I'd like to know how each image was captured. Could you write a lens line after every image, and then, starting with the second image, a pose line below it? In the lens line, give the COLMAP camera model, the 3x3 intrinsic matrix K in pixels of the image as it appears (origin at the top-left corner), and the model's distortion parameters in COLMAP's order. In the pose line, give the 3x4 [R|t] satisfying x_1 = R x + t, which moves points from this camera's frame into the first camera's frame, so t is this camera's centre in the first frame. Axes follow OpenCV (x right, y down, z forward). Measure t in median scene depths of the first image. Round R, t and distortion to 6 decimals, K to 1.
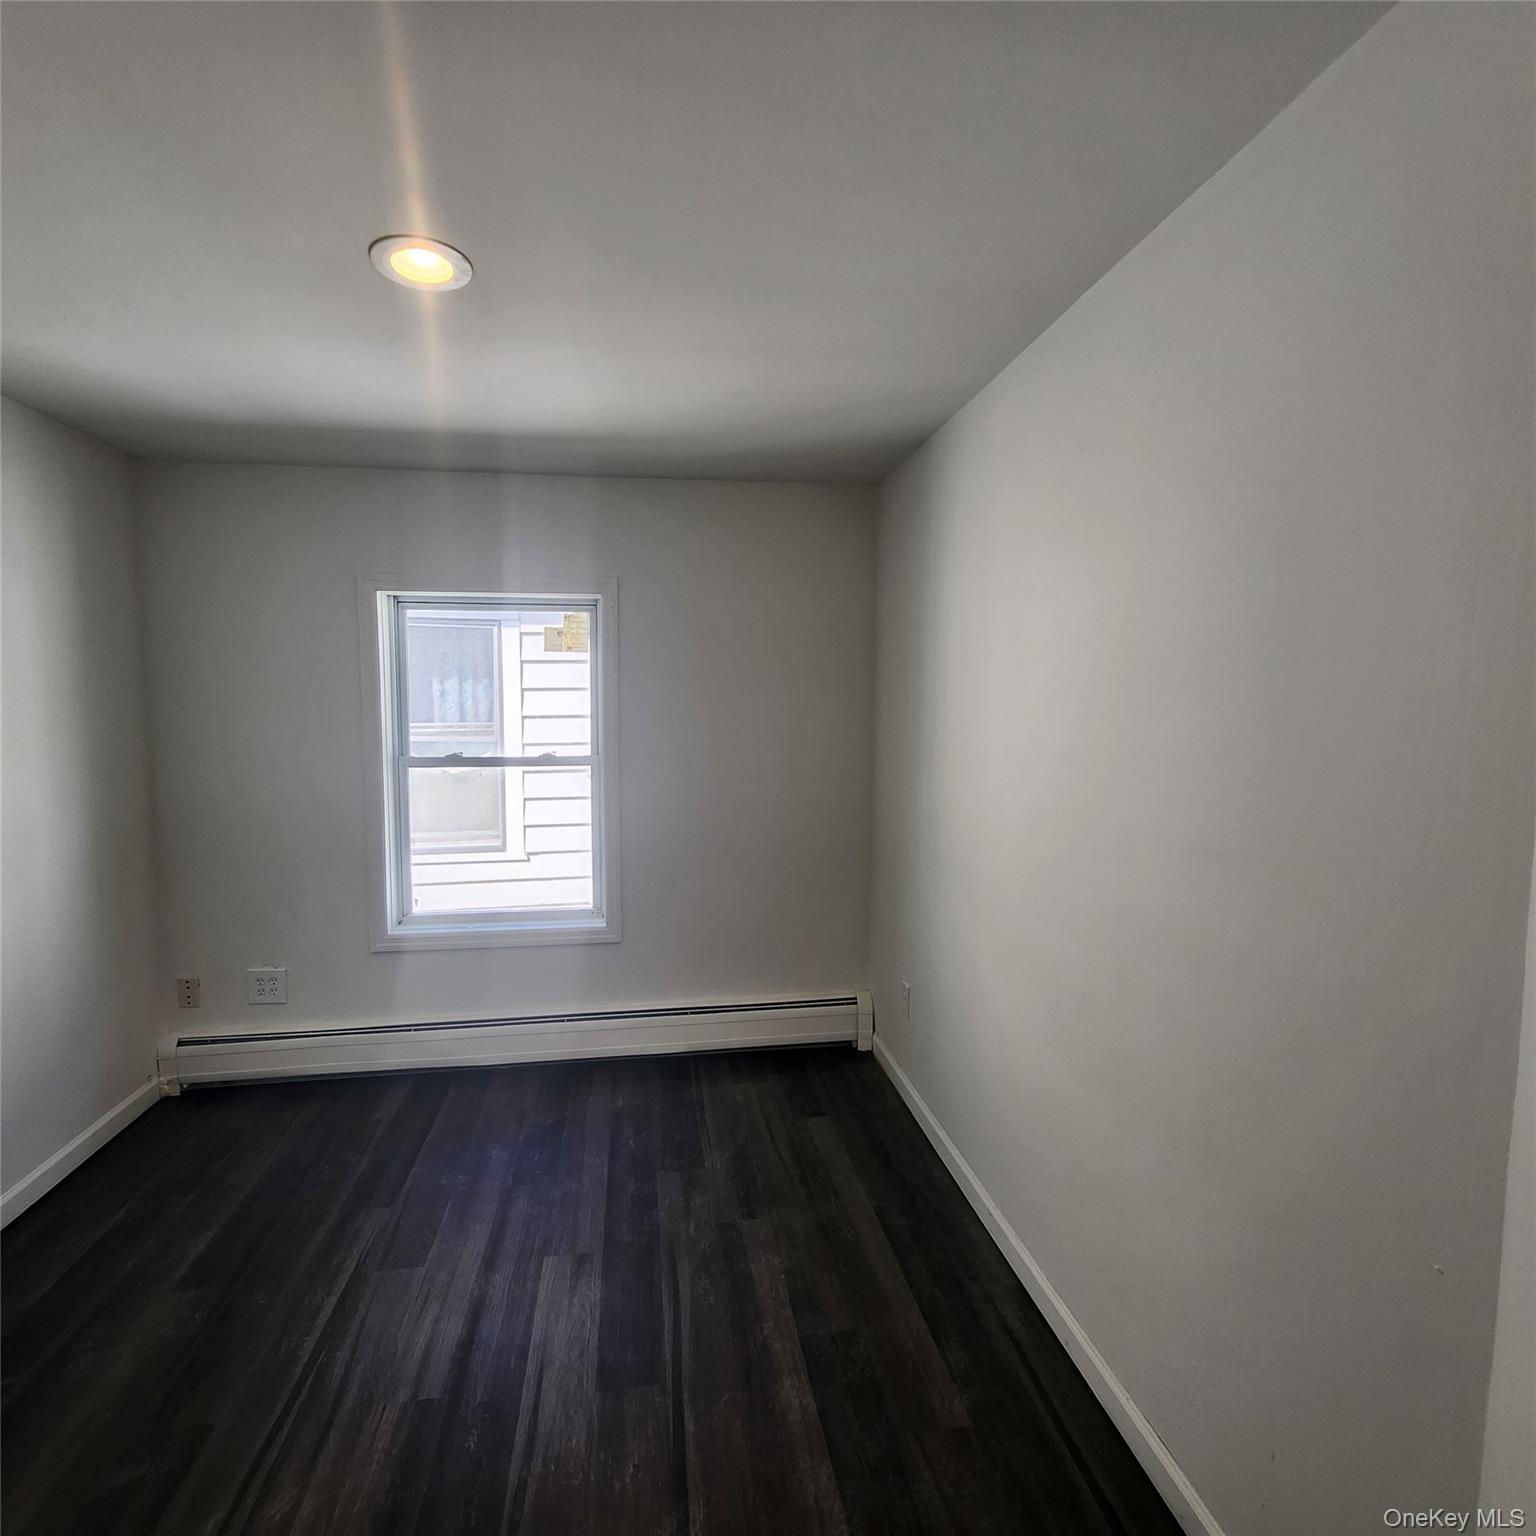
lens RADIAL K [[810.5, 0, 749.1], [0, 810.5, 764.6], [0, 0, 1]] dist [-0.000239, -0.001456]
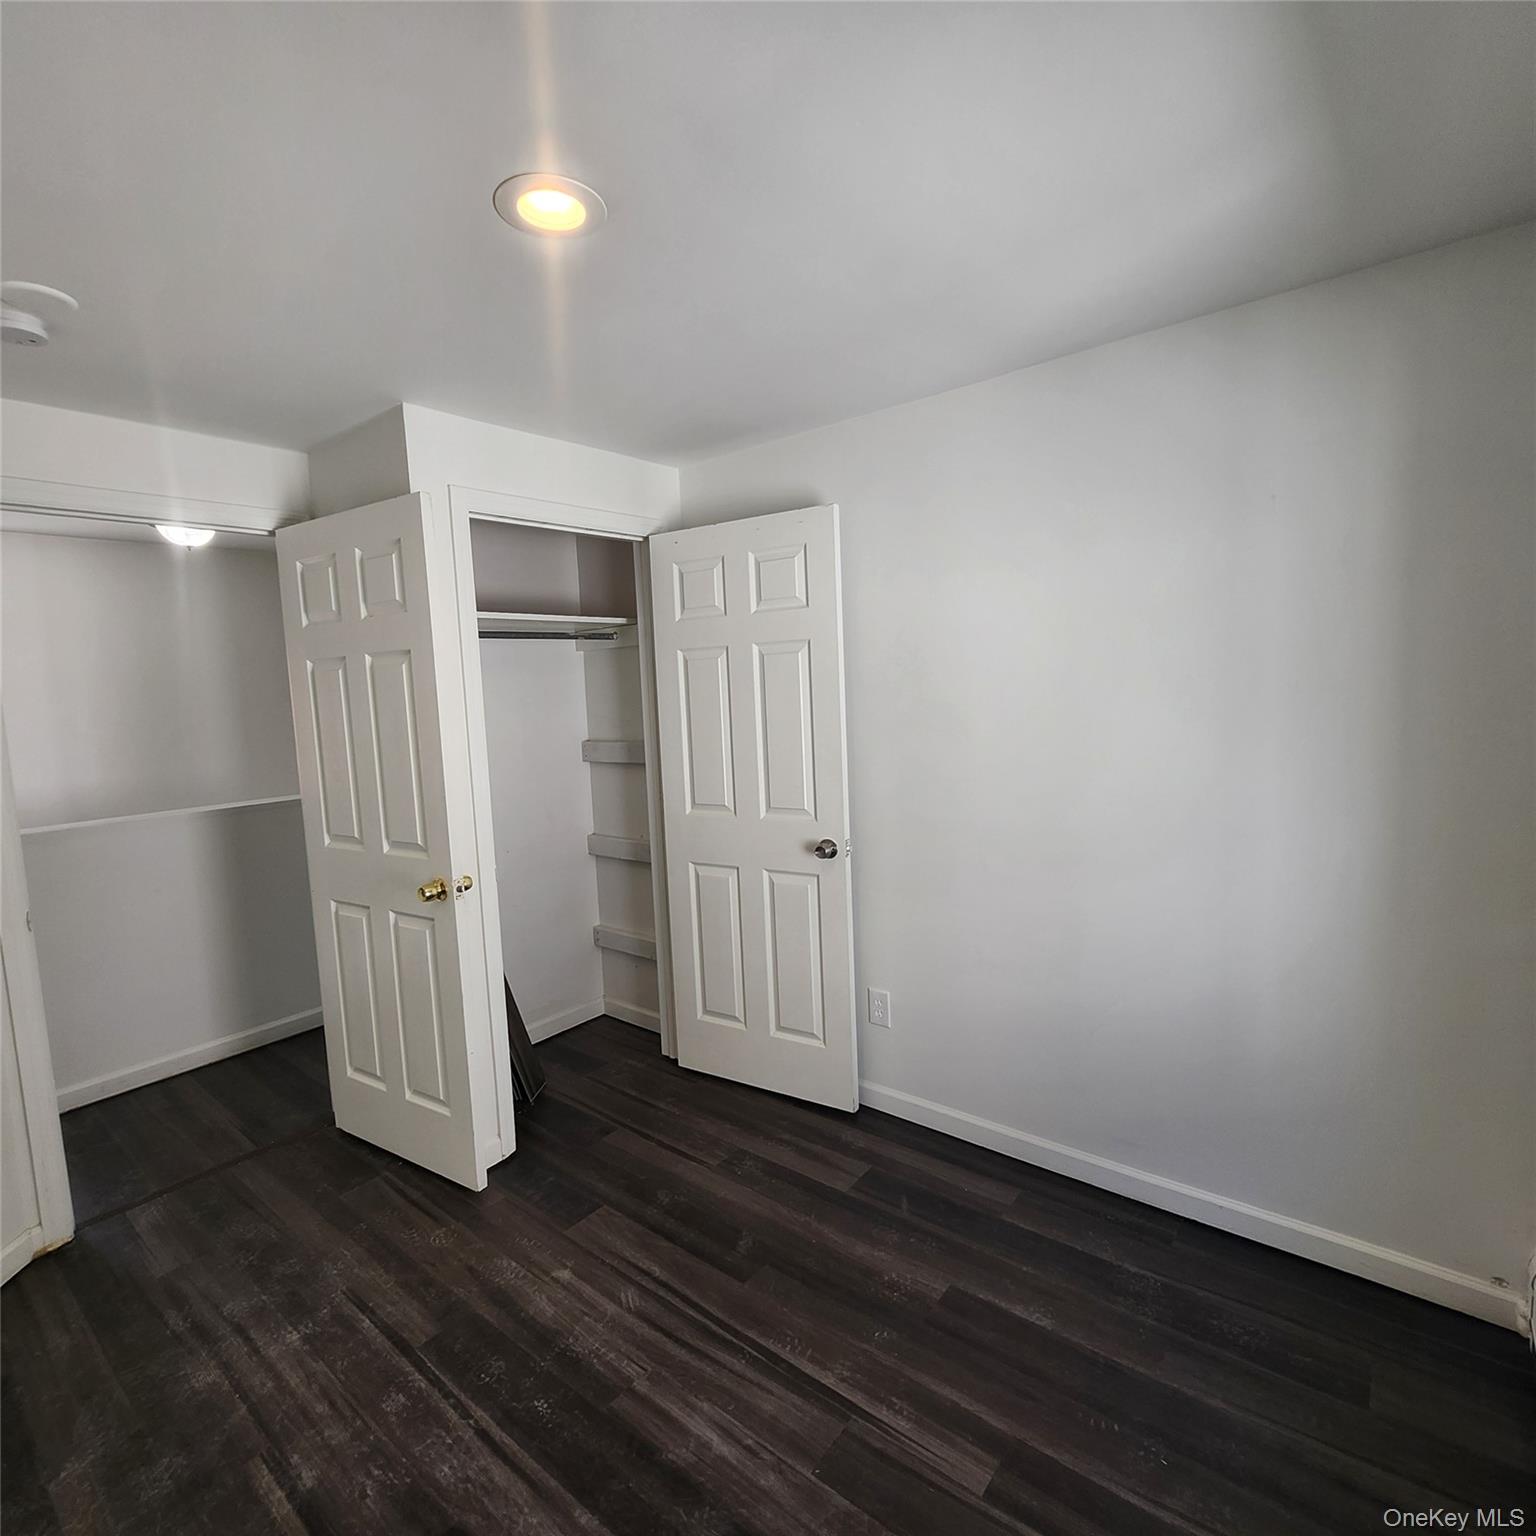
lens RADIAL K [[810.5, 0, 749.1], [0, 810.5, 764.6], [0, 0, 1]] dist [-0.000239, -0.001456]
pose [[-0.732563, 0.105888, -0.672414, 0.085282], [-0.005838, 0.986813, 0.161758, -0.173931], [0.680675, 0.122424, -0.722284, 1.859342]]
